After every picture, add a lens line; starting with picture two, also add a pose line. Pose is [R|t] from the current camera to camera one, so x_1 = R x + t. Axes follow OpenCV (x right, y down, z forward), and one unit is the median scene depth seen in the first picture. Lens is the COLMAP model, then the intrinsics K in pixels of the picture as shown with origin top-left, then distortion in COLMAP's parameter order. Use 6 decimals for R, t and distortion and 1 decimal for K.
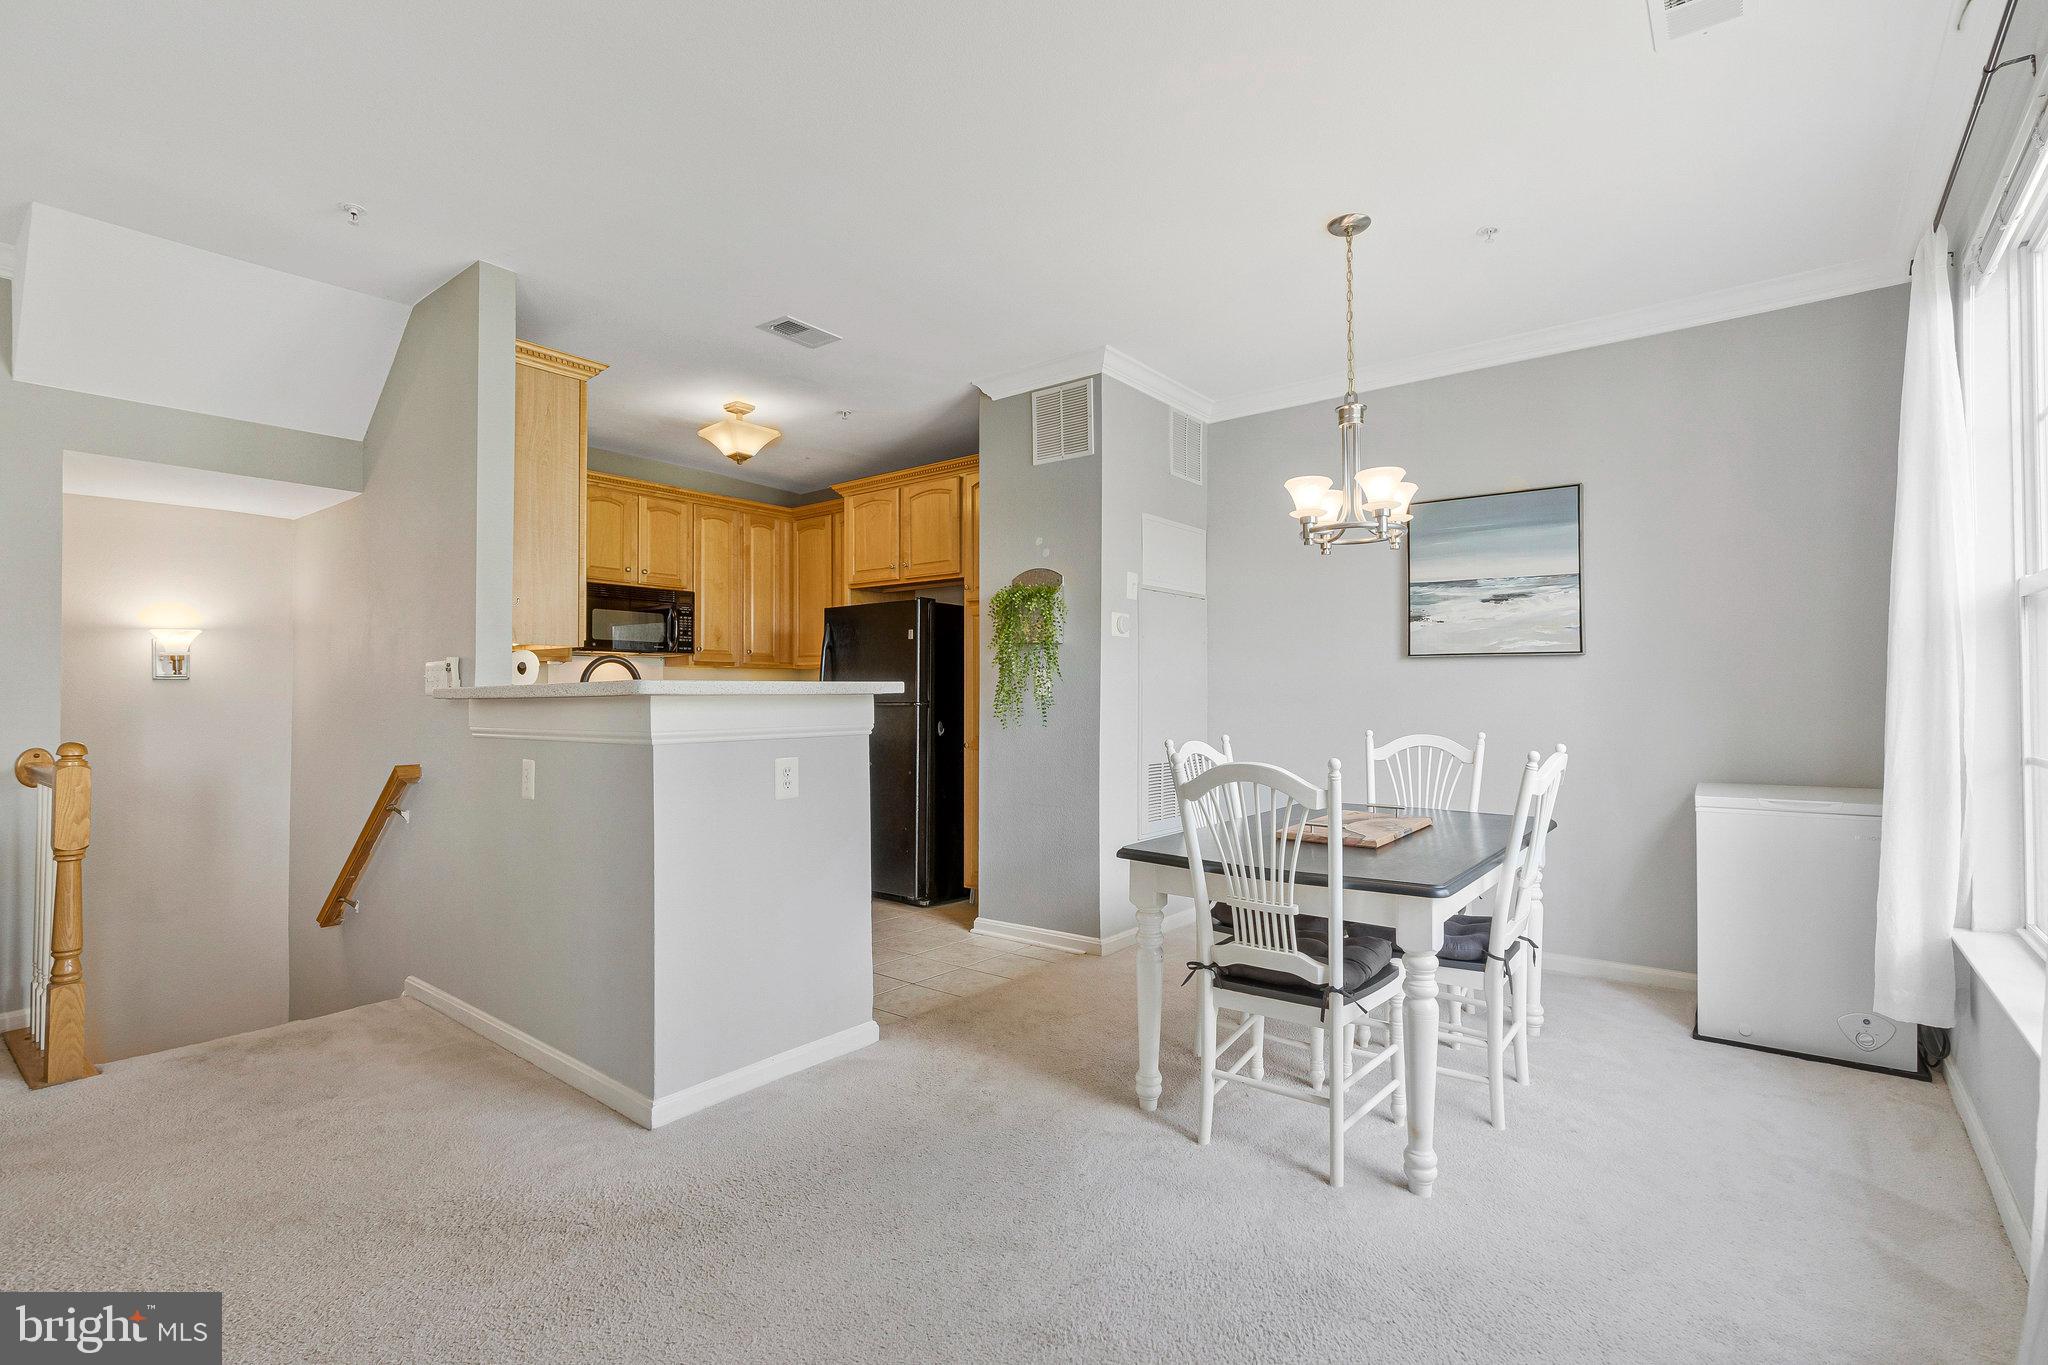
lens RADIAL K [[956.9, 0, 1029.7], [0, 956.9, 684.9], [0, 0, 1]] dist [-0.009550, 0.000468]
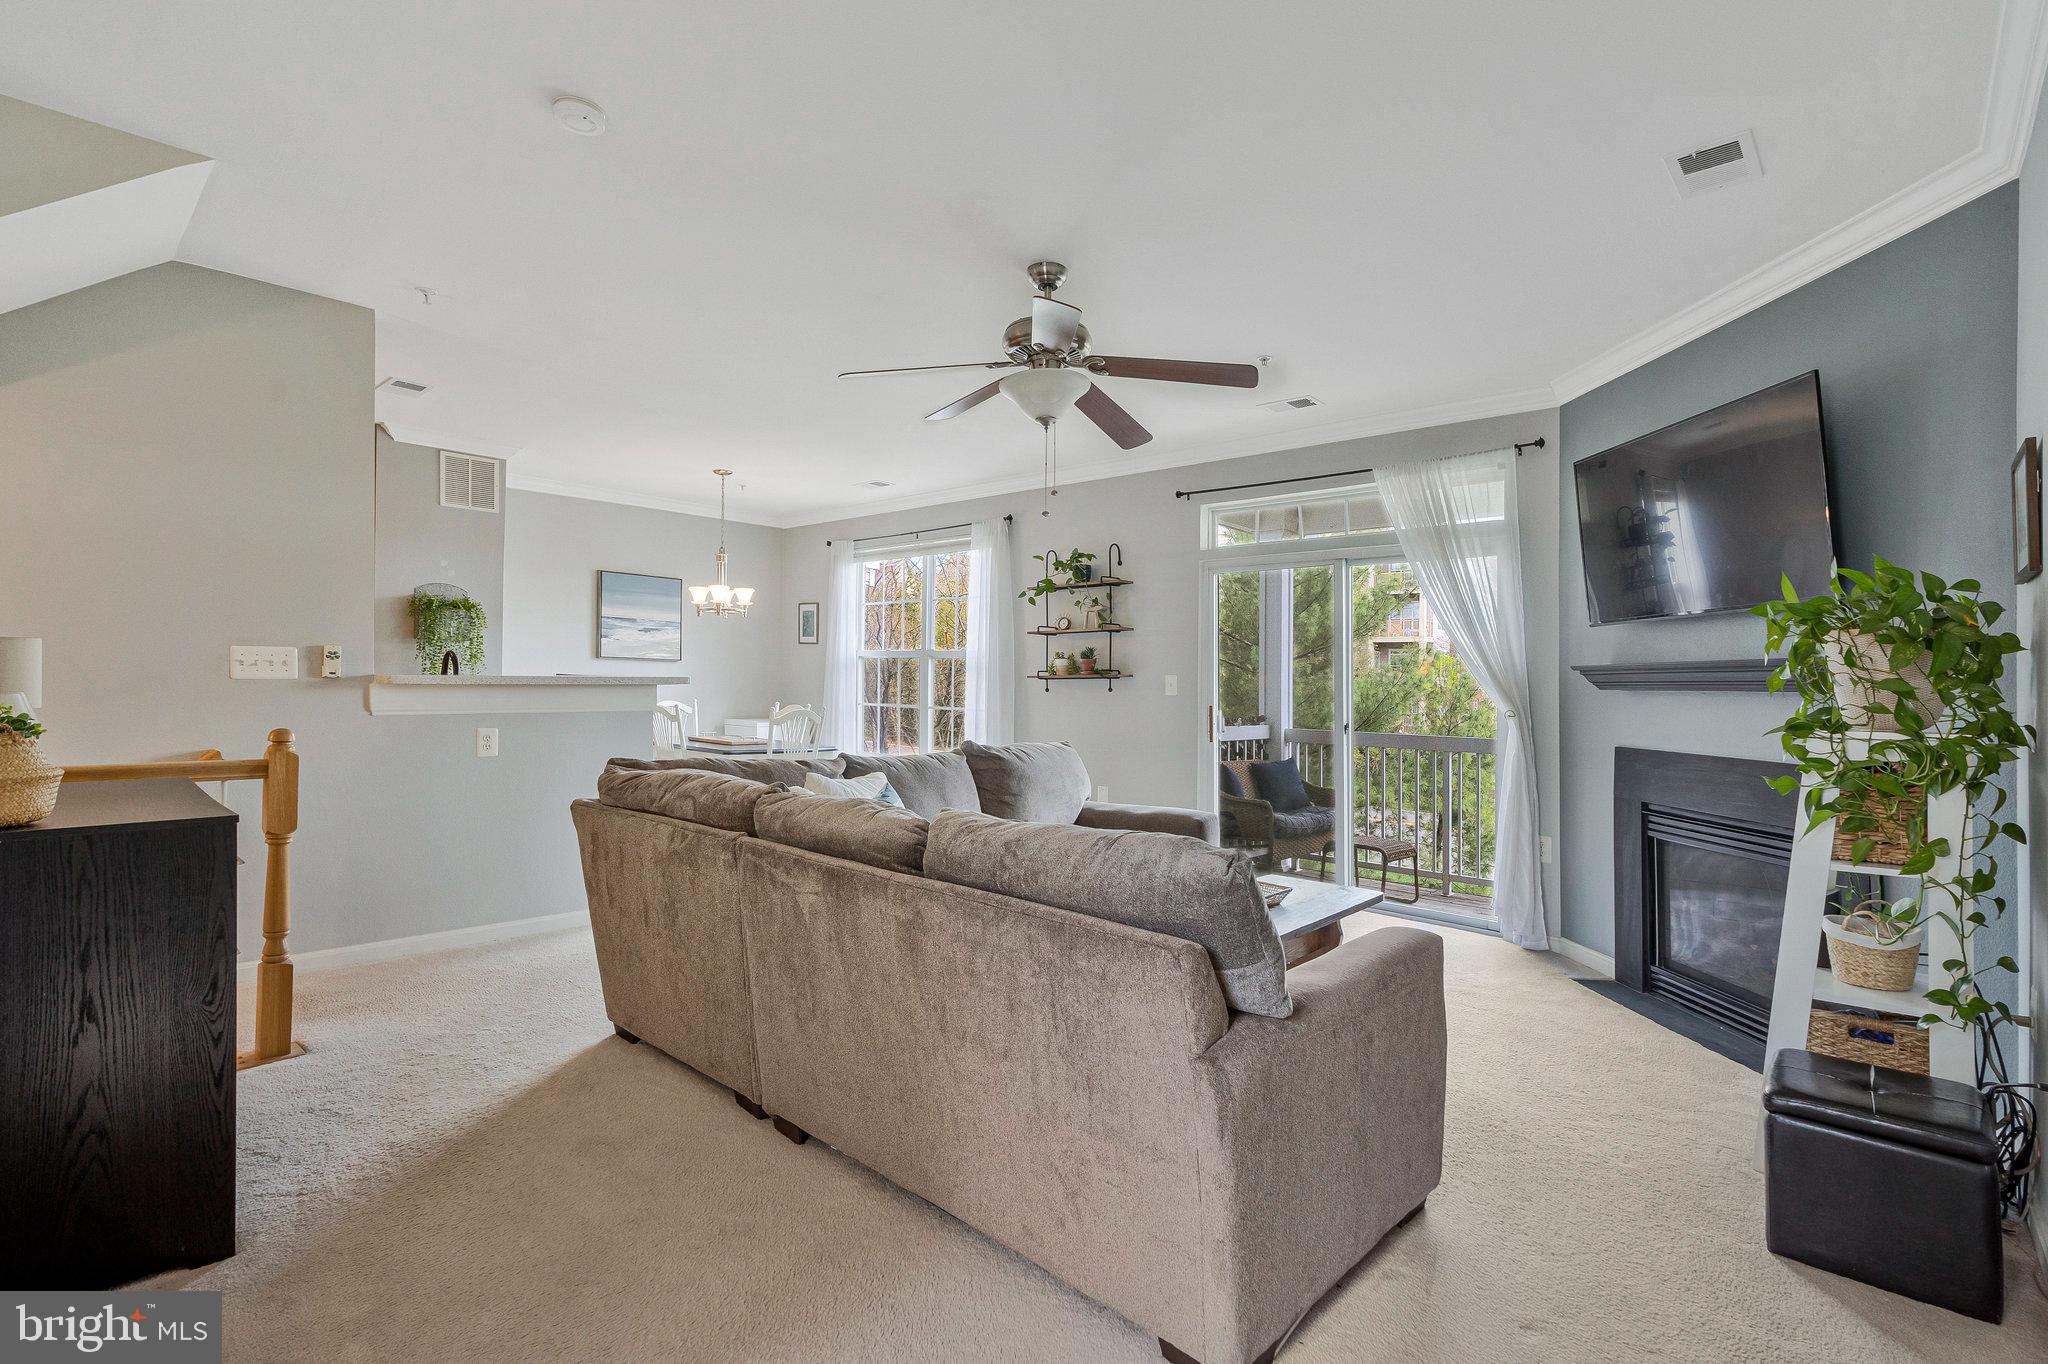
lens RADIAL K [[948.3, 0, 1026.1], [0, 948.3, 686.7], [0, 0, 1]] dist [-0.003931, -0.000290]
pose [[0.074876, -0.005527, 0.997178, -1.312365], [-0.020902, 0.999756, 0.007111, -0.006316], [-0.996974, -0.021376, 0.074742, 0.093275]]
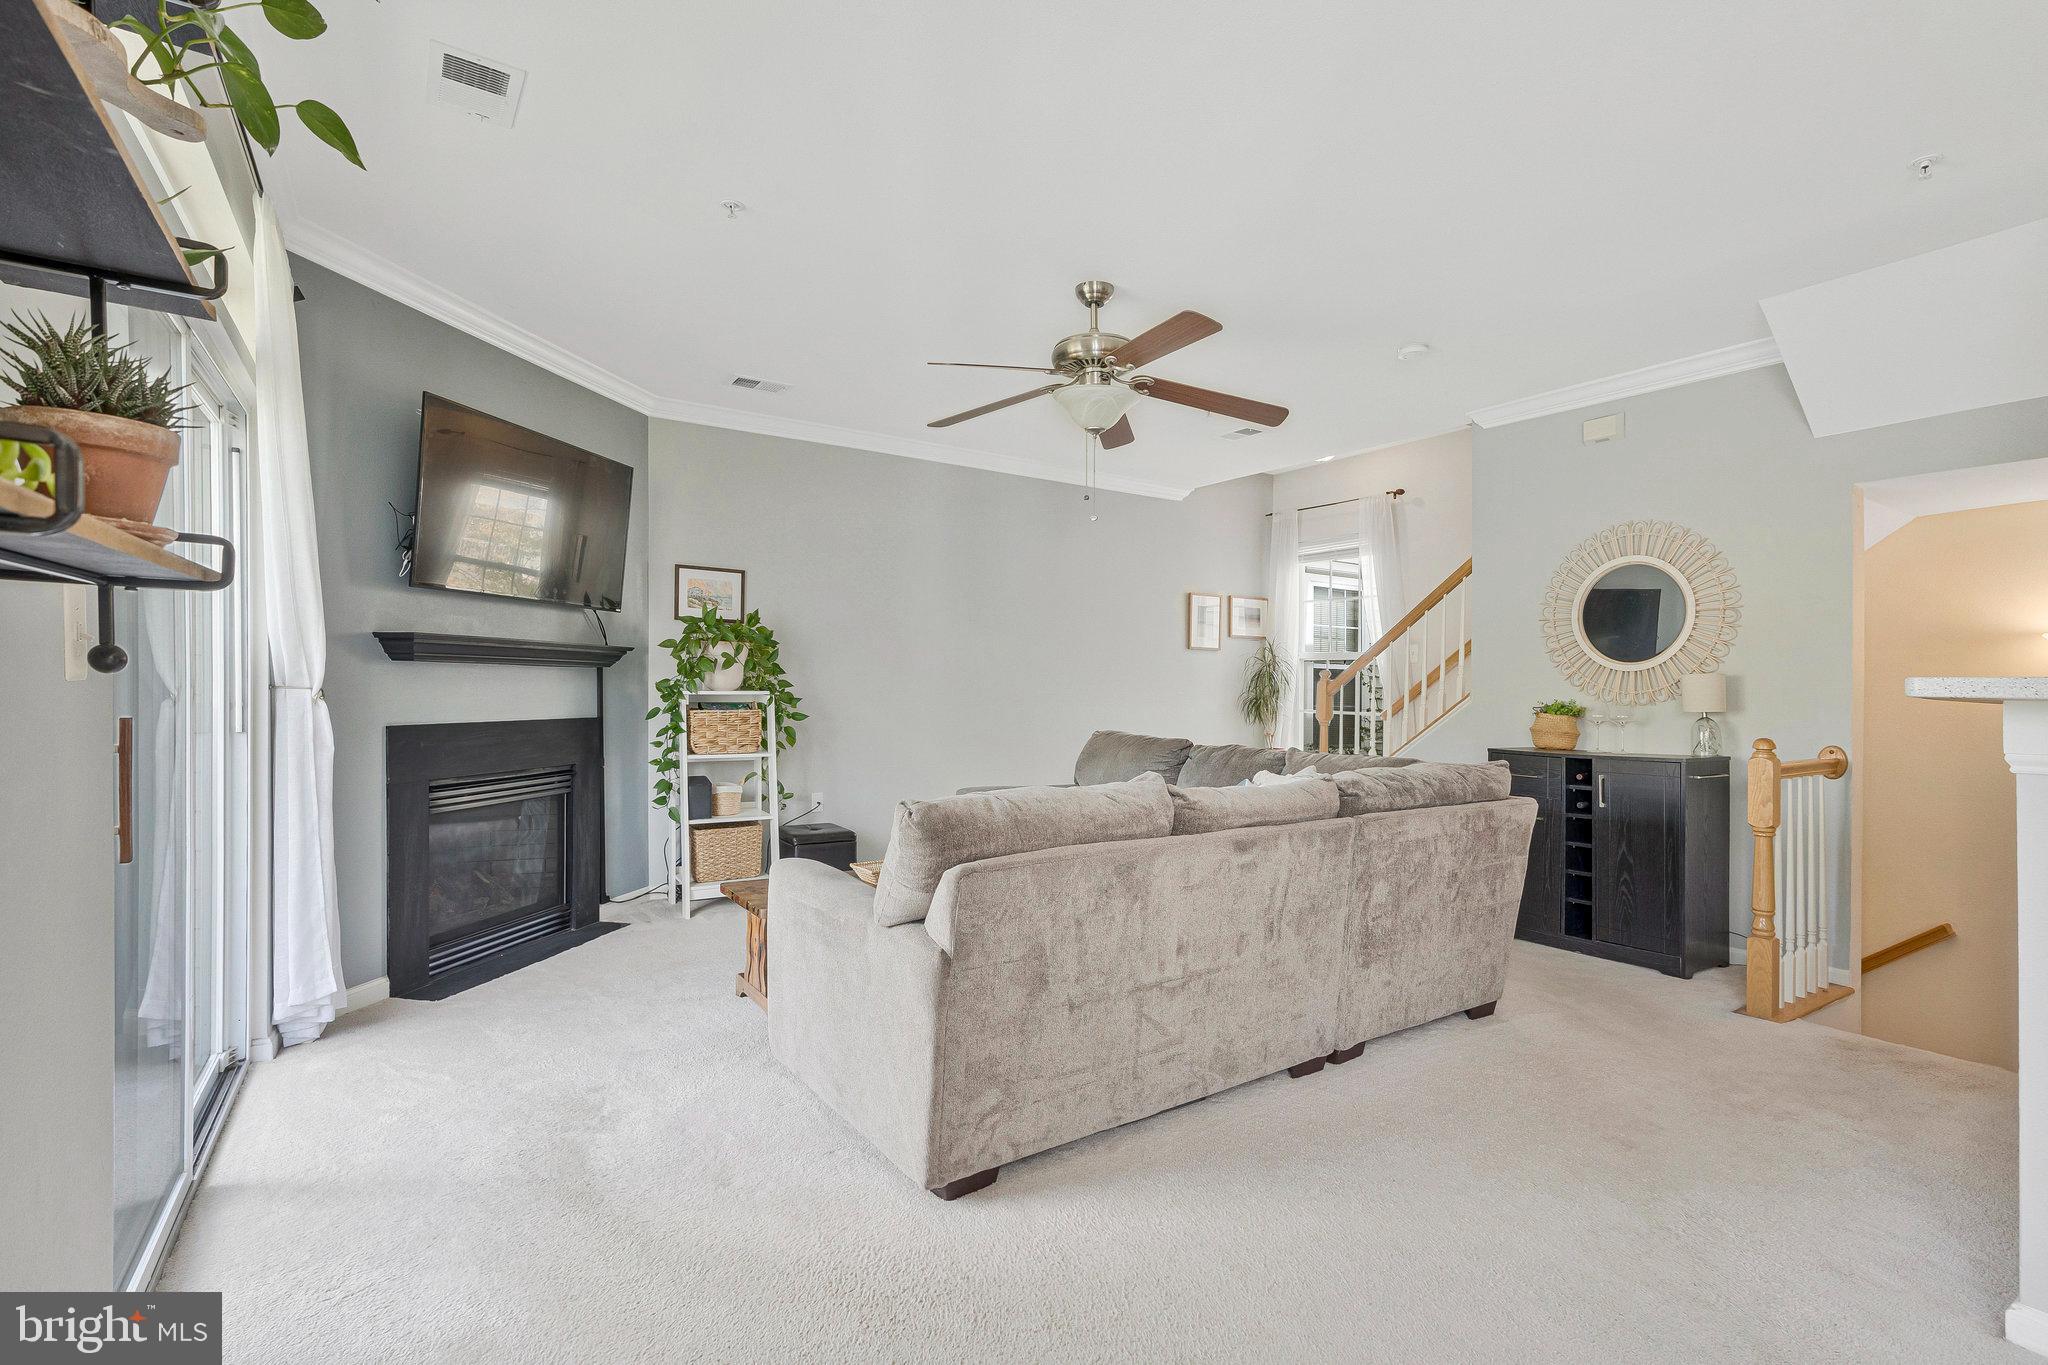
lens RADIAL K [[928.6, 0, 1018.5], [0, 928.6, 677.6], [0, 0, 1]] dist [-0.010655, -0.000332]
pose [[-0.319923, -0.014738, -0.947329, 0.271236], [-0.004168, 0.999891, -0.014148, 0.003034], [0.947434, -0.000578, -0.319950, 0.319943]]
